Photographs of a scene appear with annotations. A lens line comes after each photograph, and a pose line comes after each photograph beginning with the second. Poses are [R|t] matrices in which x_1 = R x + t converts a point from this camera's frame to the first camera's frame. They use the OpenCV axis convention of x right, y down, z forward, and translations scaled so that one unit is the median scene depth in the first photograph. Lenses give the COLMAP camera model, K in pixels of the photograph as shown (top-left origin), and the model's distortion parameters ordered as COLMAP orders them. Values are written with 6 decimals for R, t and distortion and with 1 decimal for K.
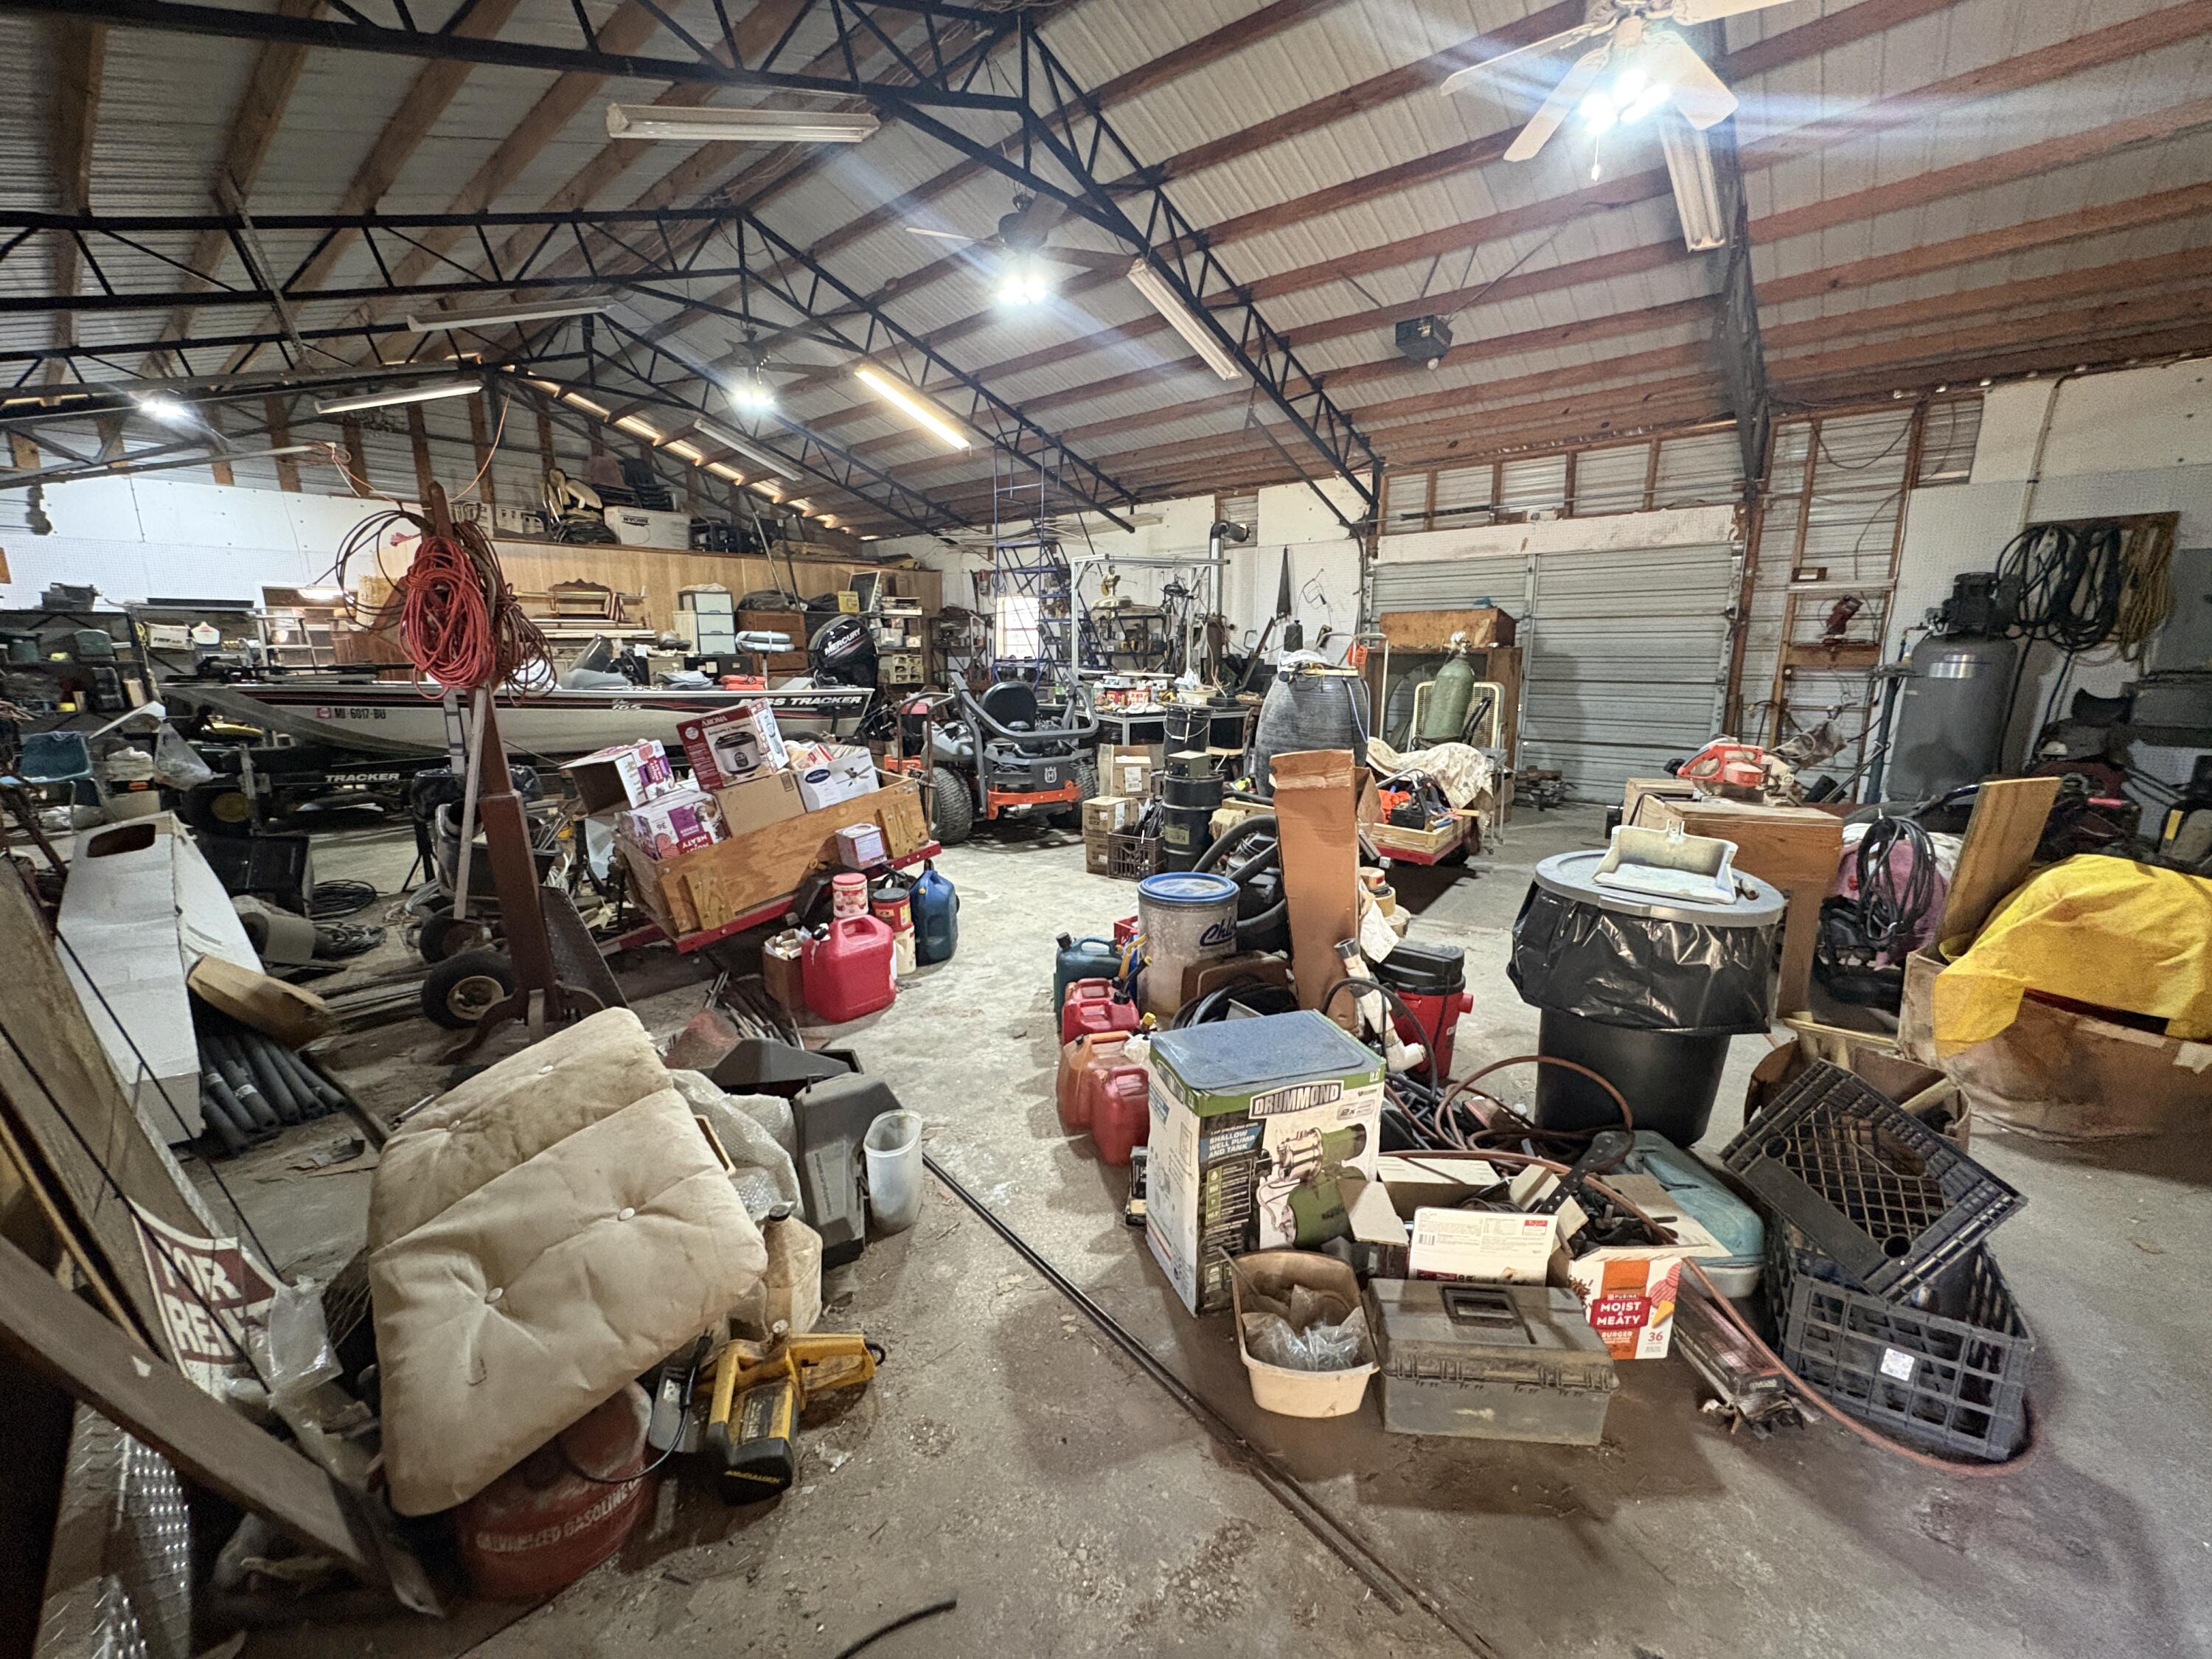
lens RADIAL K [[888.0, 0, 1106.0], [0, 888.0, 829.5], [0, 0, 1]] dist [0.000215, -0.000004]
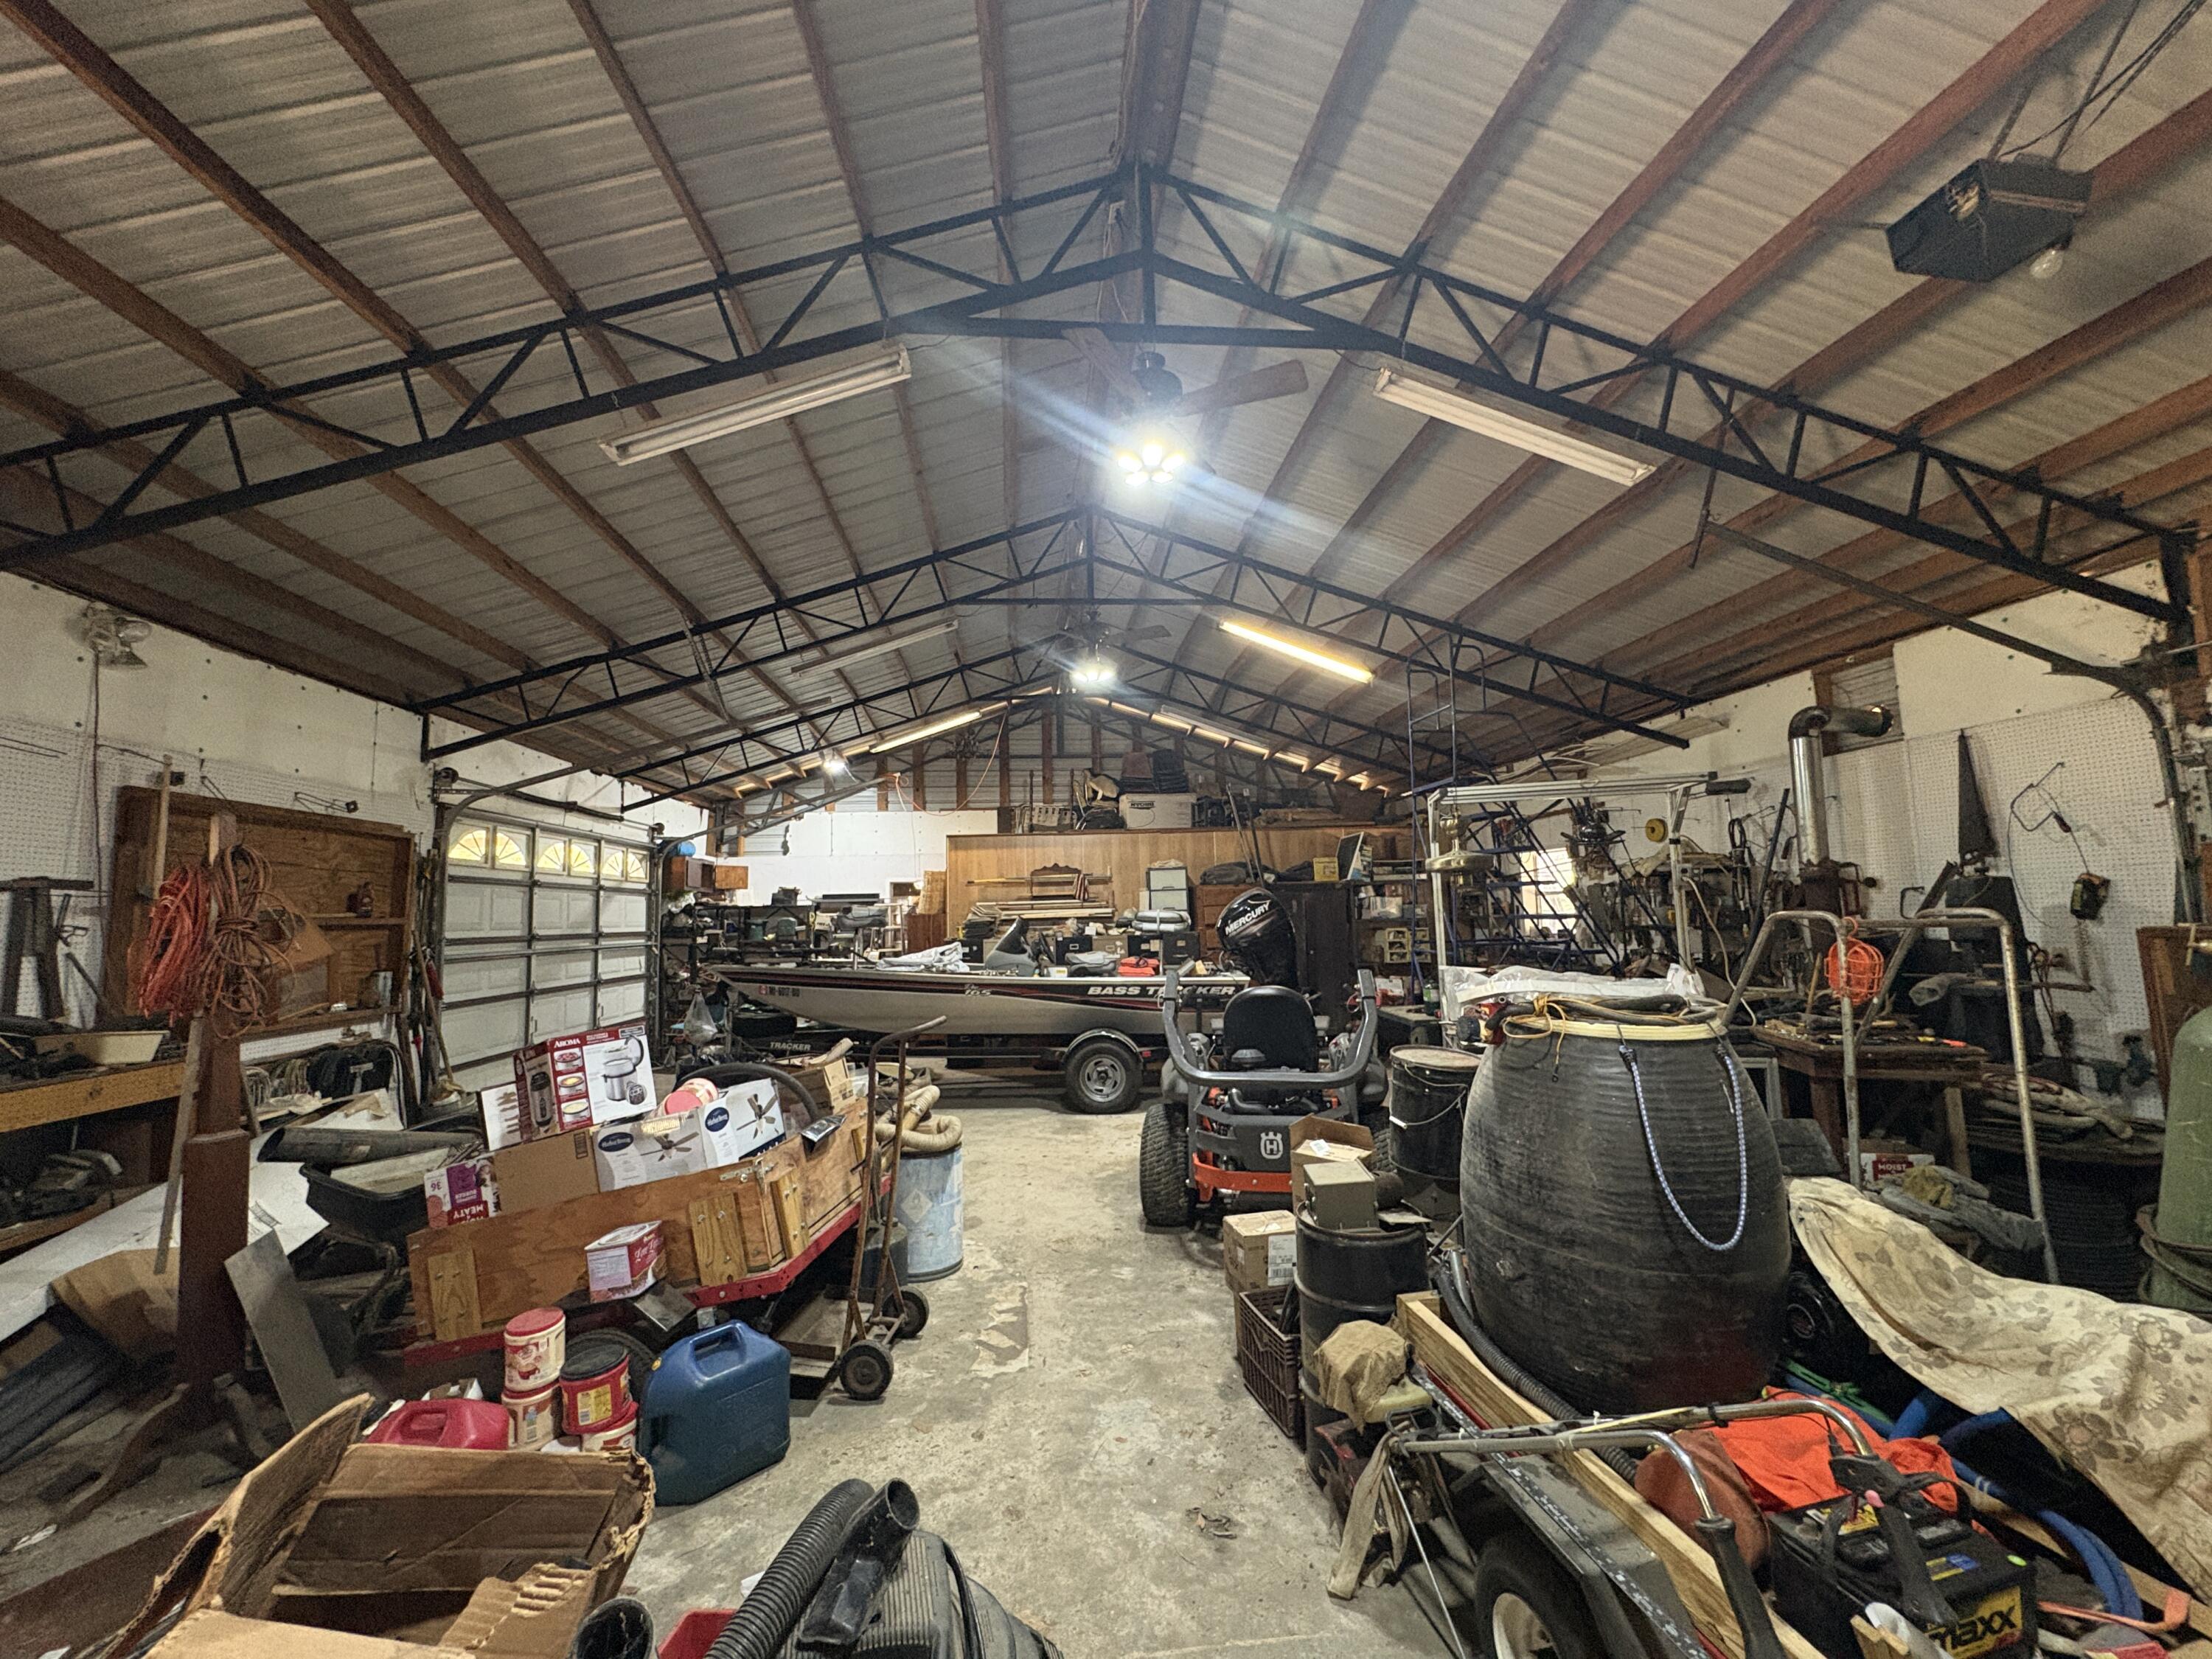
lens RADIAL K [[888.0, 0, 1106.0], [0, 888.0, 829.5], [0, 0, 1]] dist [0.000215, -0.000004]
pose [[0.719002, -0.080380, -0.690344, 0.192207], [-0.119535, 0.964186, -0.236762, -0.073331], [0.684651, 0.252753, 0.683644, 0.291650]]
